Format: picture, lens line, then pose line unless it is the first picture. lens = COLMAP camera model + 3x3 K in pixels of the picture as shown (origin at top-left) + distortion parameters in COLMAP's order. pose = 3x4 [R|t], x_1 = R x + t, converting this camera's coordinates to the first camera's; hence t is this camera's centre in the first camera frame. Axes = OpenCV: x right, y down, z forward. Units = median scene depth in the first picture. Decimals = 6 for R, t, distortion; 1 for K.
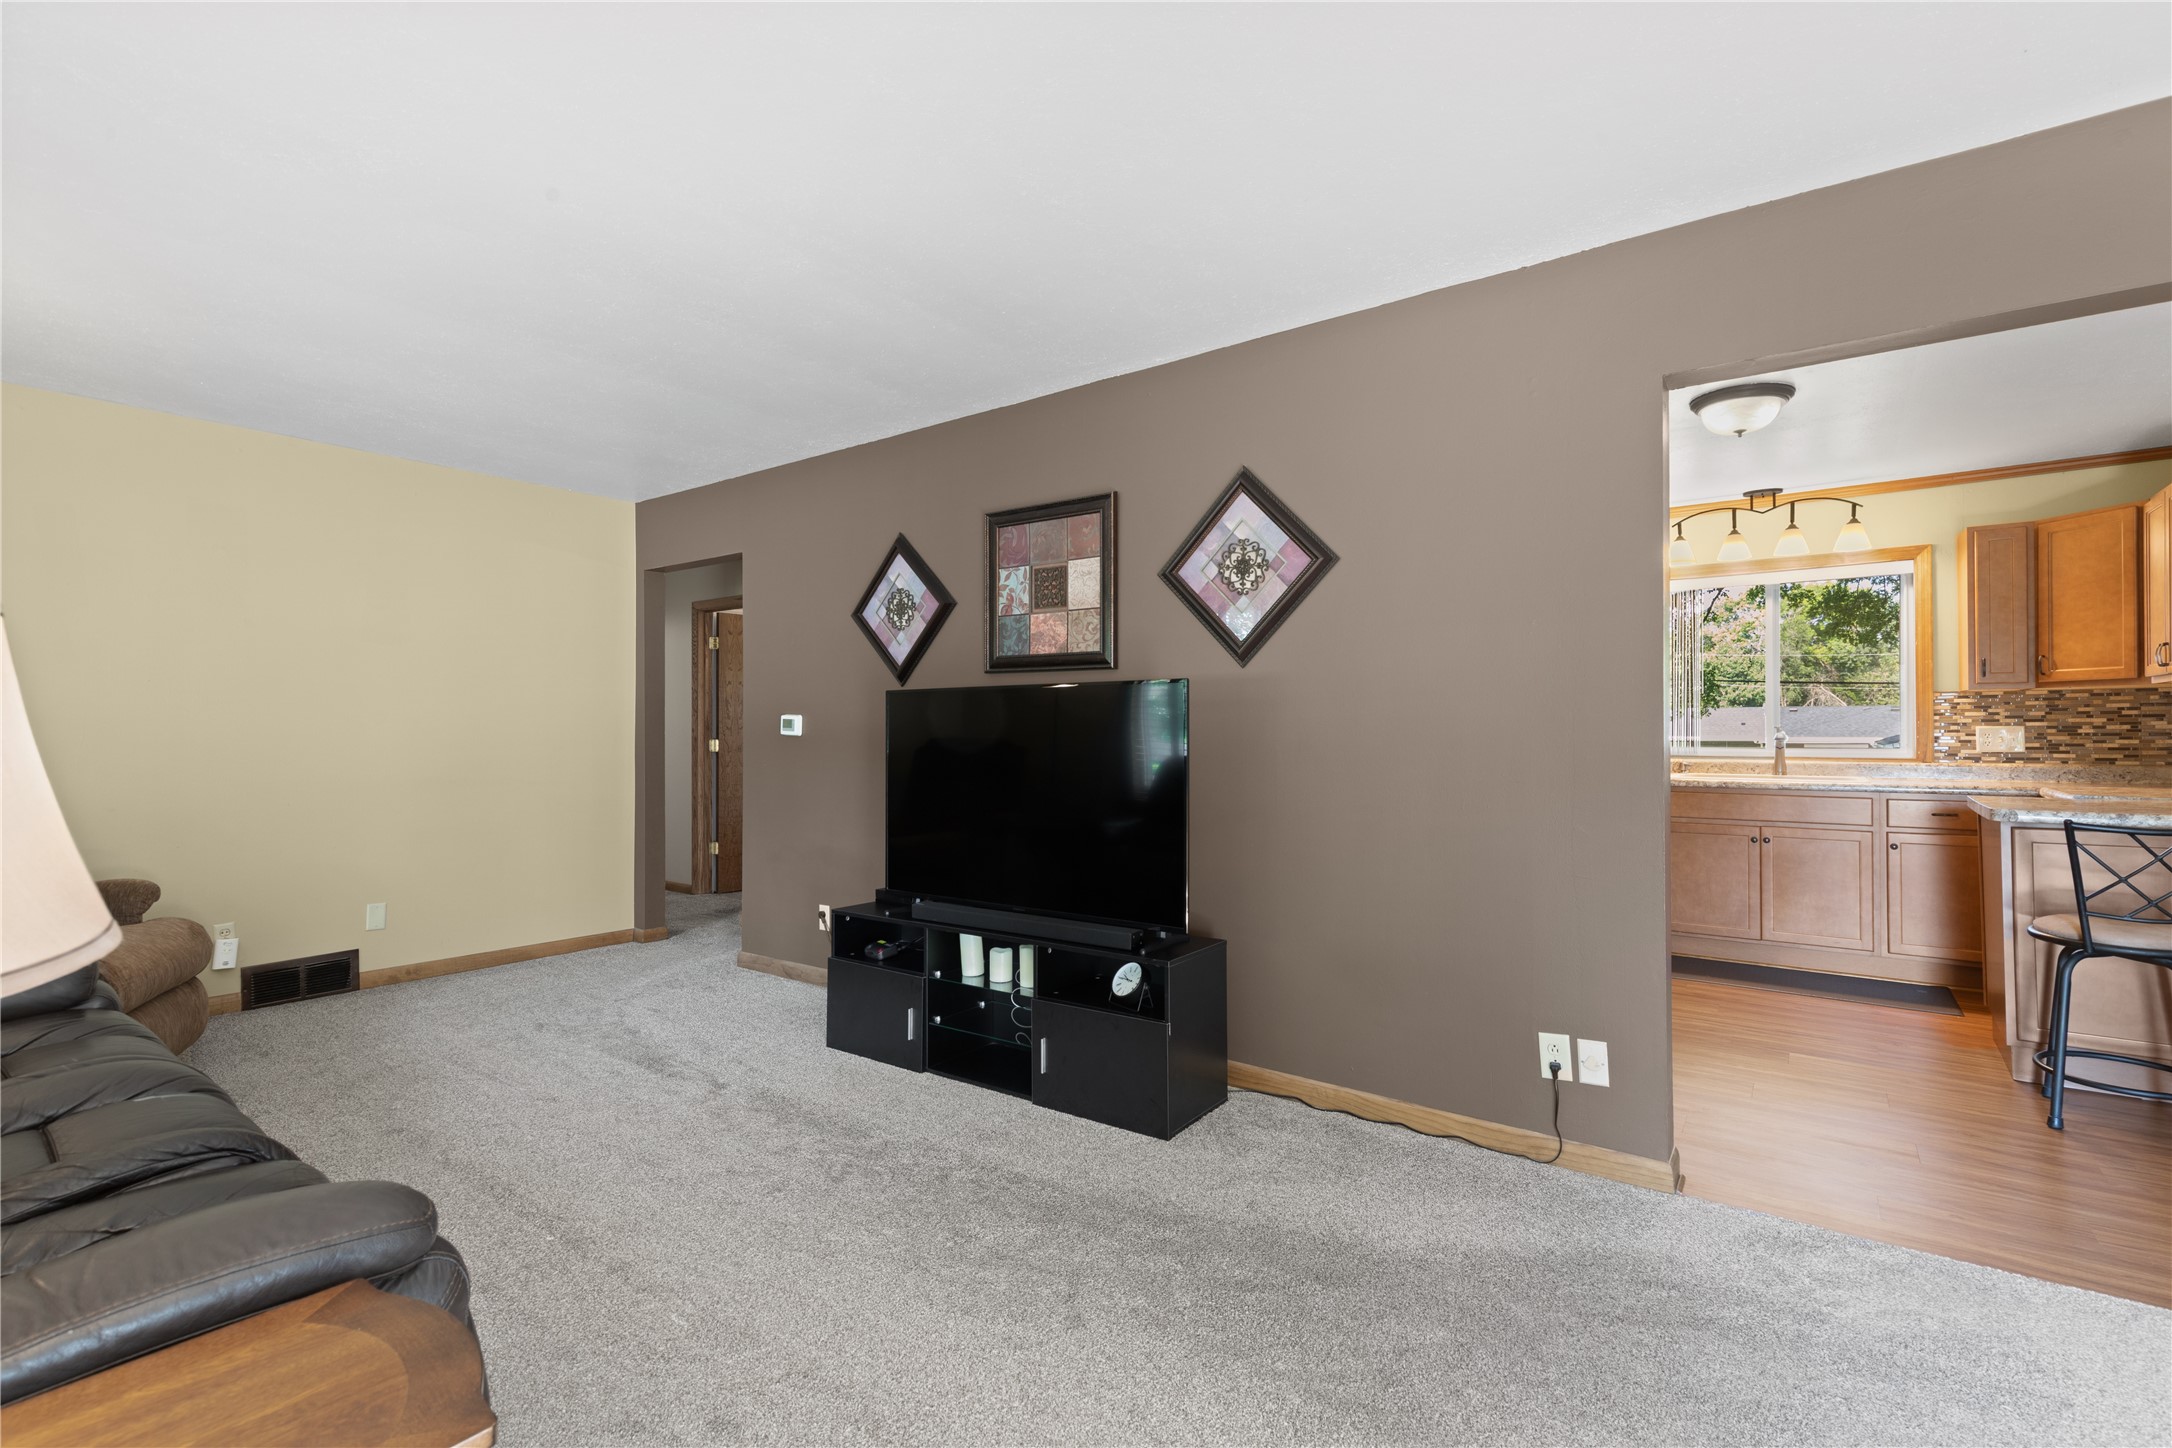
lens RADIAL K [[971.6, 0, 1097.0], [0, 971.6, 722.7], [0, 0, 1]] dist [0.006608, -0.001854]
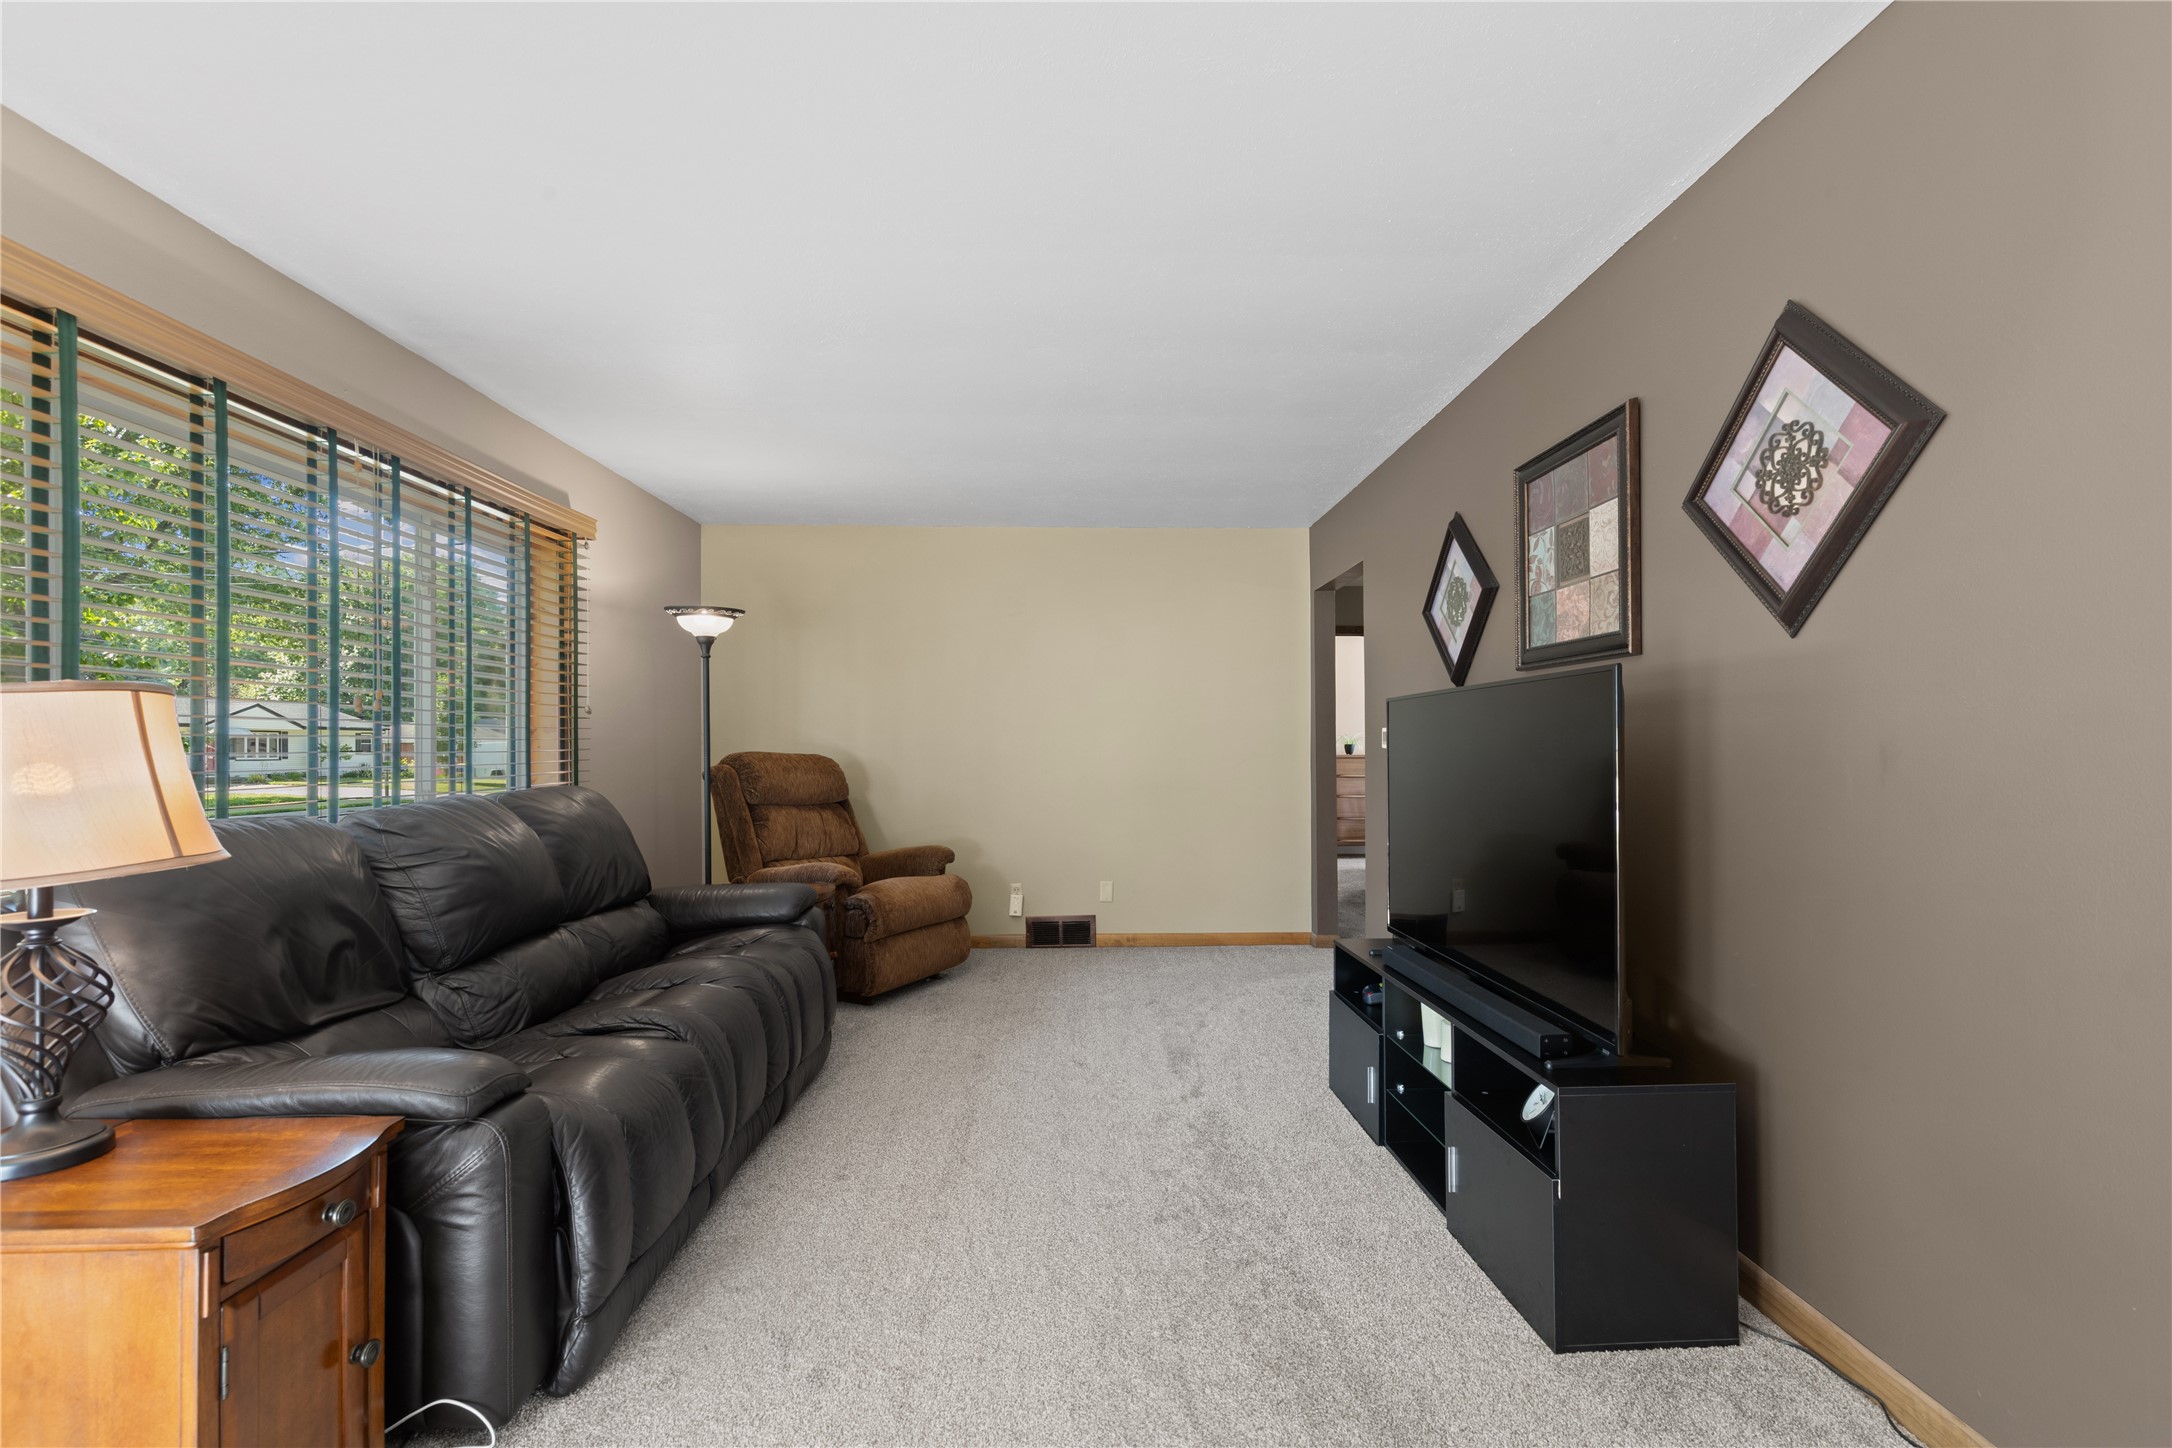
lens RADIAL K [[971.6, 0, 1104.5], [0, 971.6, 737.4], [0, 0, 1]] dist [0.006608, -0.001854]
pose [[0.624353, -0.010096, -0.781077, 0.300988], [0.013292, 0.999909, -0.002299, 0.000627], [0.781029, -0.008947, 0.624431, 0.249325]]
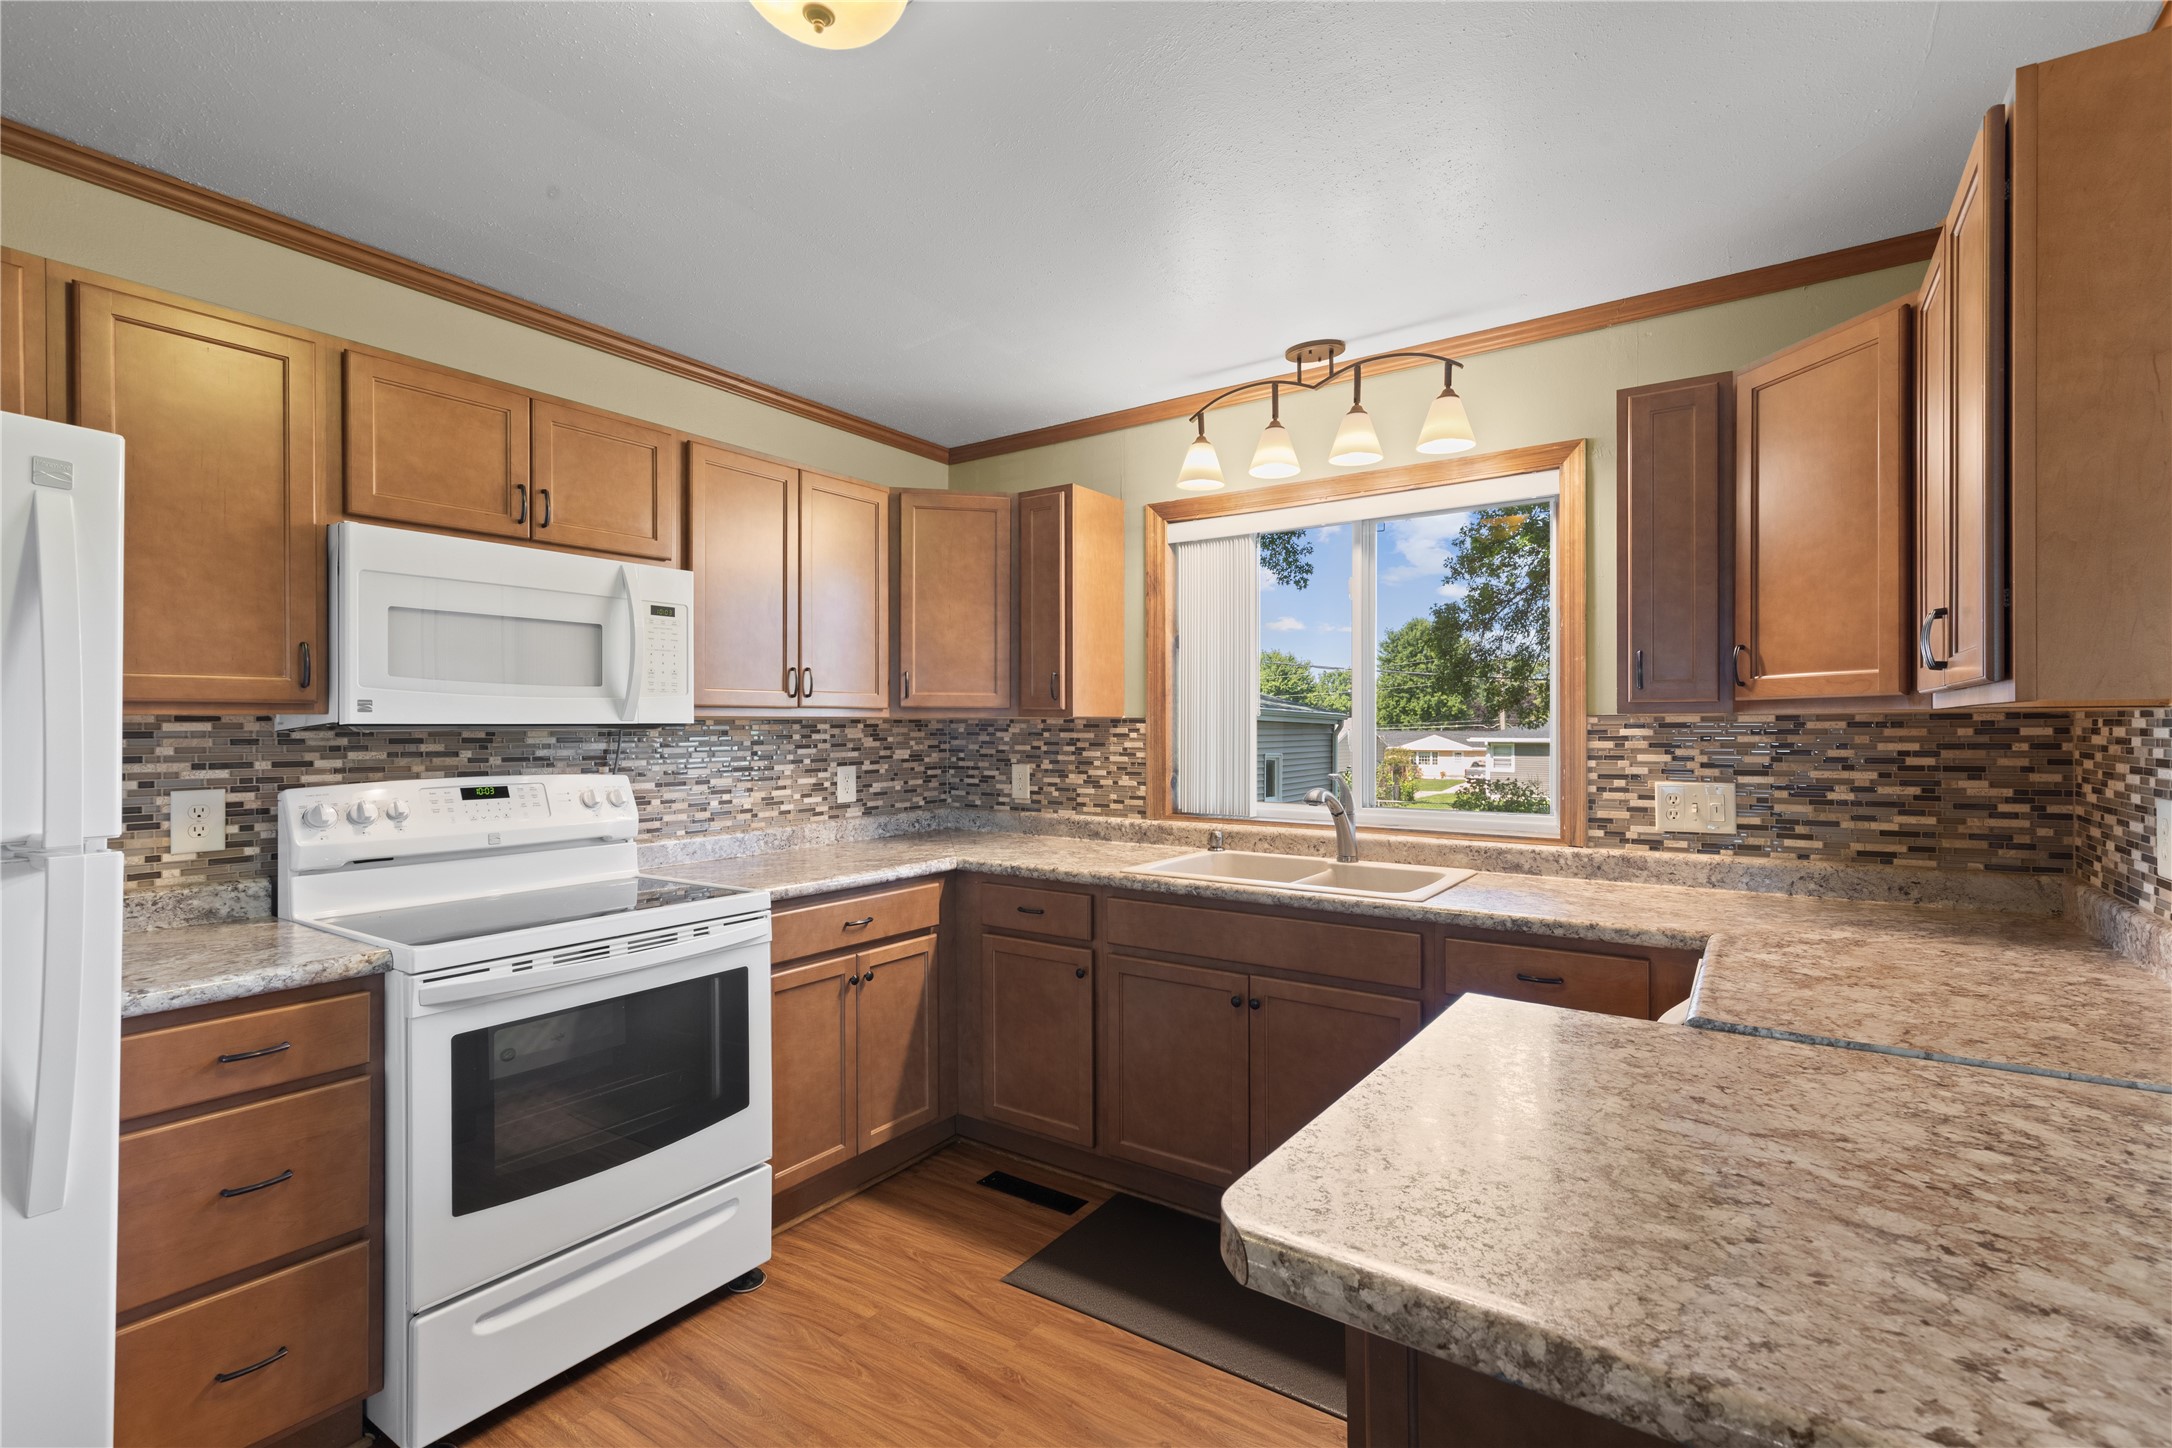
lens RADIAL K [[971.6, 0, 1101.4], [0, 971.6, 729.1], [0, 0, 1]] dist [0.006608, -0.001854]
pose [[0.999015, 0.001114, 0.044362, 0.745656], [-0.001510, 0.999959, 0.008890, -0.037032], [-0.044350, -0.008948, 0.998976, 0.629385]]
